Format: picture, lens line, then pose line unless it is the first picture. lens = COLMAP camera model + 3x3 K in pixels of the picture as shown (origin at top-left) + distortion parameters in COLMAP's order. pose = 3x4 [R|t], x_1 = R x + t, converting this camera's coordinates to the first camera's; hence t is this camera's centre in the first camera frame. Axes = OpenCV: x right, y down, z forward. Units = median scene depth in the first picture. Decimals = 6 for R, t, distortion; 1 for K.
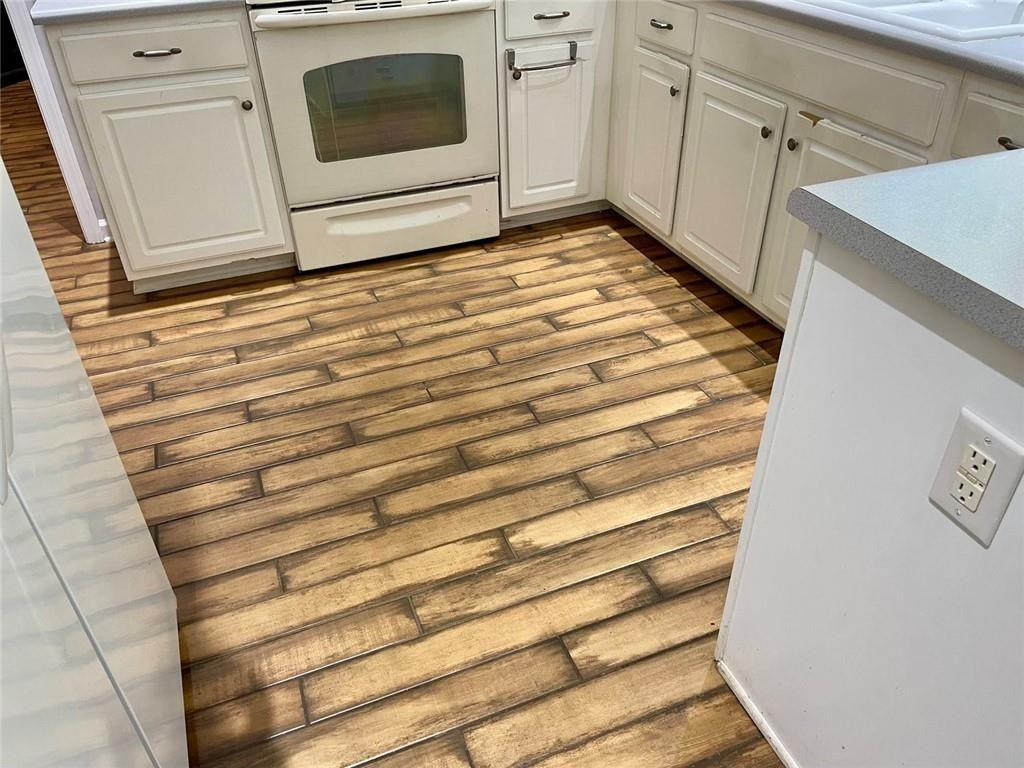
lens RADIAL K [[773.6, 0, 513.0], [0, 773.6, 379.7], [0, 0, 1]] dist [0.085517, -0.127250]
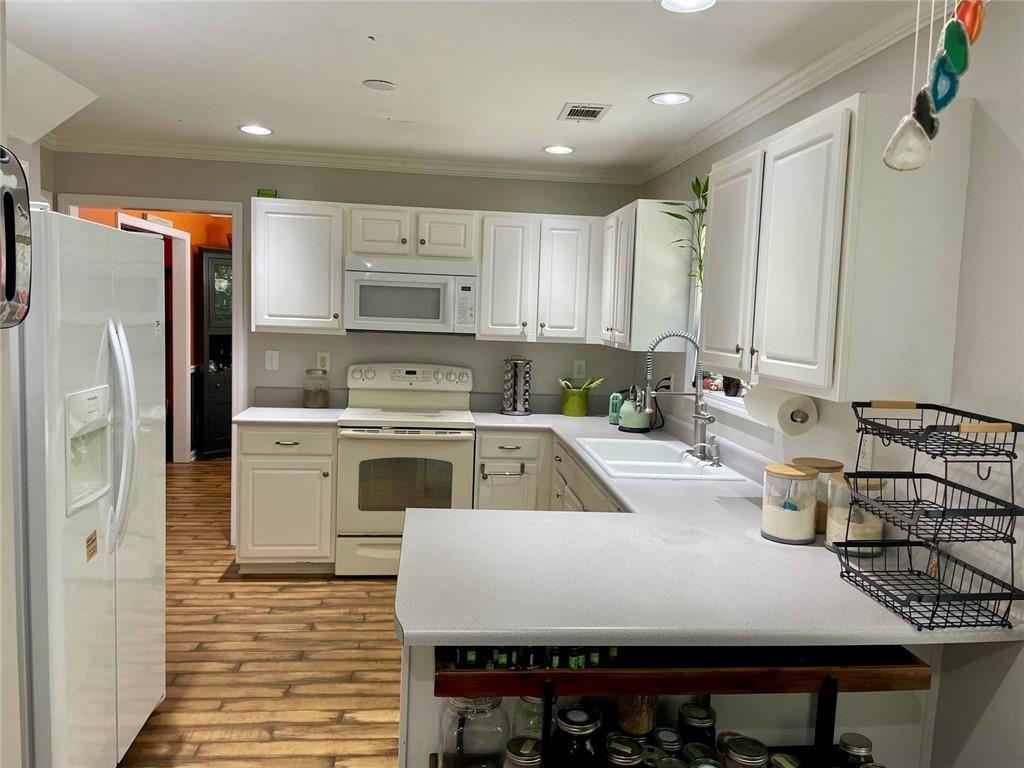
lens RADIAL K [[773.6, 0, 513.0], [0, 773.6, 379.7], [0, 0, 1]] dist [0.085517, -0.127250]
pose [[0.960954, 0.082977, -0.263976, 0.589626], [-0.202039, 0.862245, -0.464451, 0.232576], [0.189073, 0.499649, 0.845342, -0.609956]]
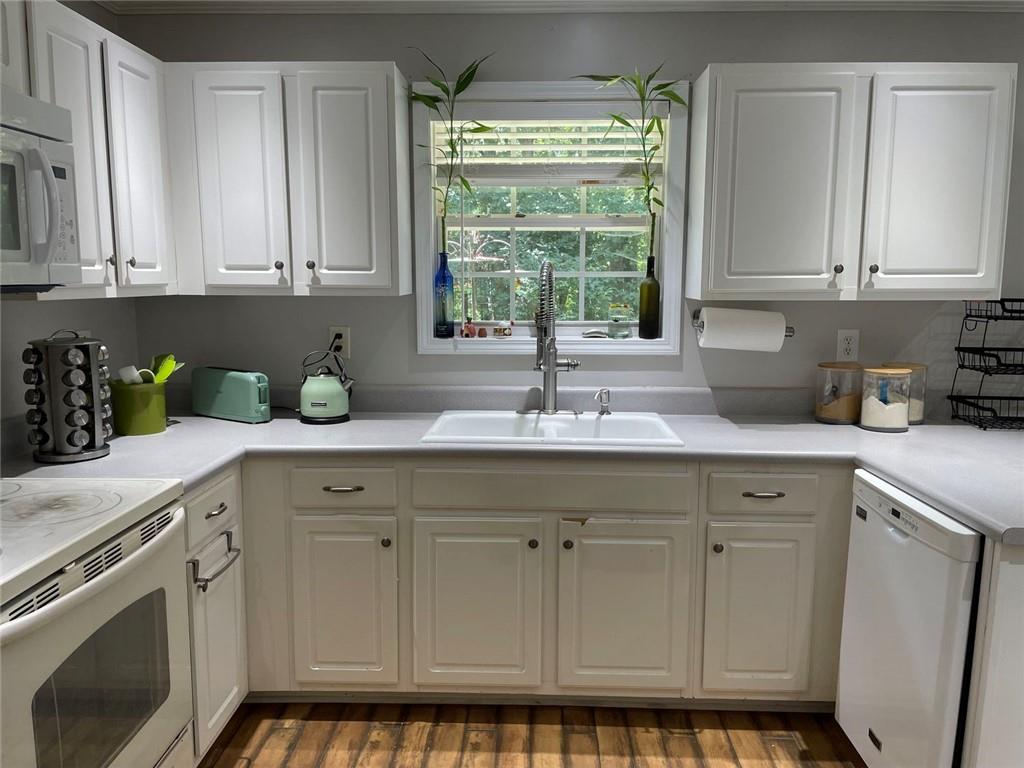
lens RADIAL K [[773.6, 0, 513.0], [0, 773.6, 379.7], [0, 0, 1]] dist [0.085517, -0.127250]
pose [[0.399151, -0.096234, 0.911821, -0.702167], [0.512790, 0.847835, -0.134994, -0.364458], [-0.760082, 0.521455, 0.387762, 0.415257]]
